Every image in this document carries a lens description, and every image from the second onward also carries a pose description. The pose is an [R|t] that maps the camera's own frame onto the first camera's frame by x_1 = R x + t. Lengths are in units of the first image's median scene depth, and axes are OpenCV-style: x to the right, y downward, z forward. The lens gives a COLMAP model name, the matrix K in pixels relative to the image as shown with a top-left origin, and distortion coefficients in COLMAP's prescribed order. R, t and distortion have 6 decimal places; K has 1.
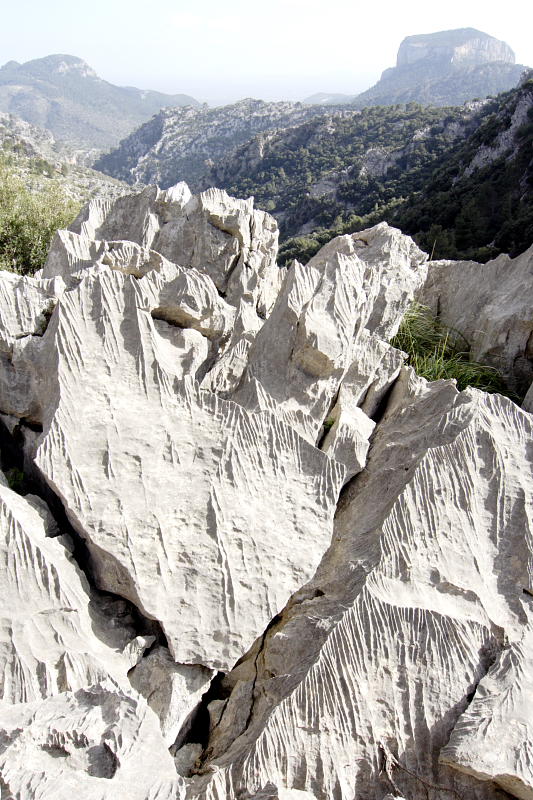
lens RADIAL K [[624.8, 0, 262.1], [0, 624.8, 402.9], [0, 0, 1]] dist [-0.011177, 0.002192]
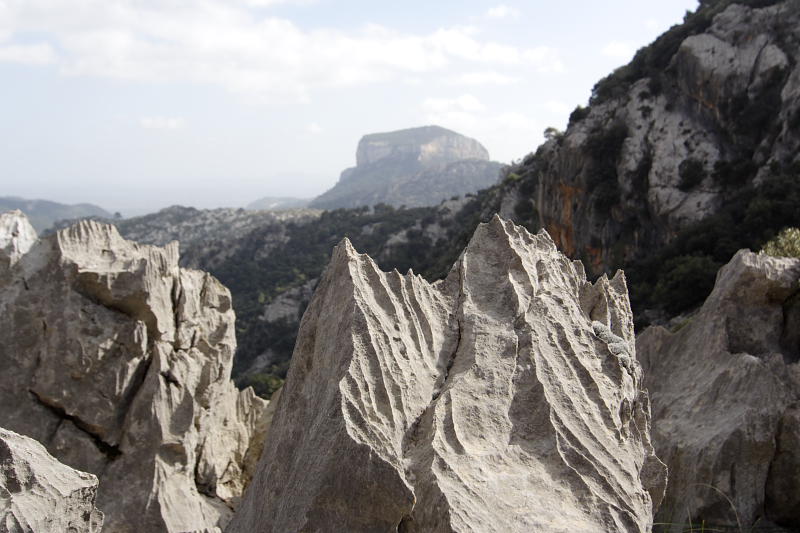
lens RADIAL K [[847.9, 0, 403.1], [0, 847.9, 254.6], [0, 0, 1]] dist [0.005062, 0.000000]
pose [[0.970426, -0.045481, 0.237078, -0.001204], [0.133212, 0.919913, -0.368800, -0.055978], [-0.201317, 0.389475, 0.898766, 0.384413]]
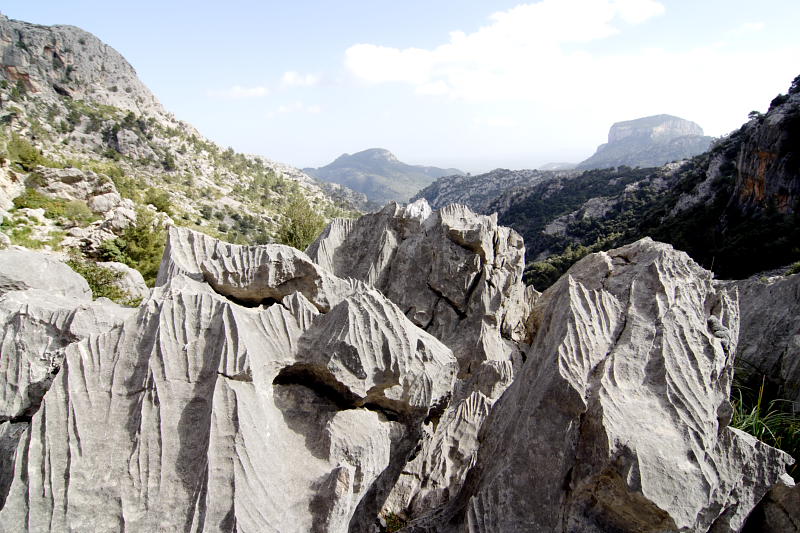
lens RADIAL K [[460.7, 0, 397.7], [0, 460.7, 259.4], [0, 0, 1]] dist [-0.012578, -0.005751]
pose [[0.972013, -0.001629, -0.234920, 0.002948], [-0.060187, 0.964875, -0.255722, -0.074797], [0.227084, 0.262705, 0.937773, 0.333099]]
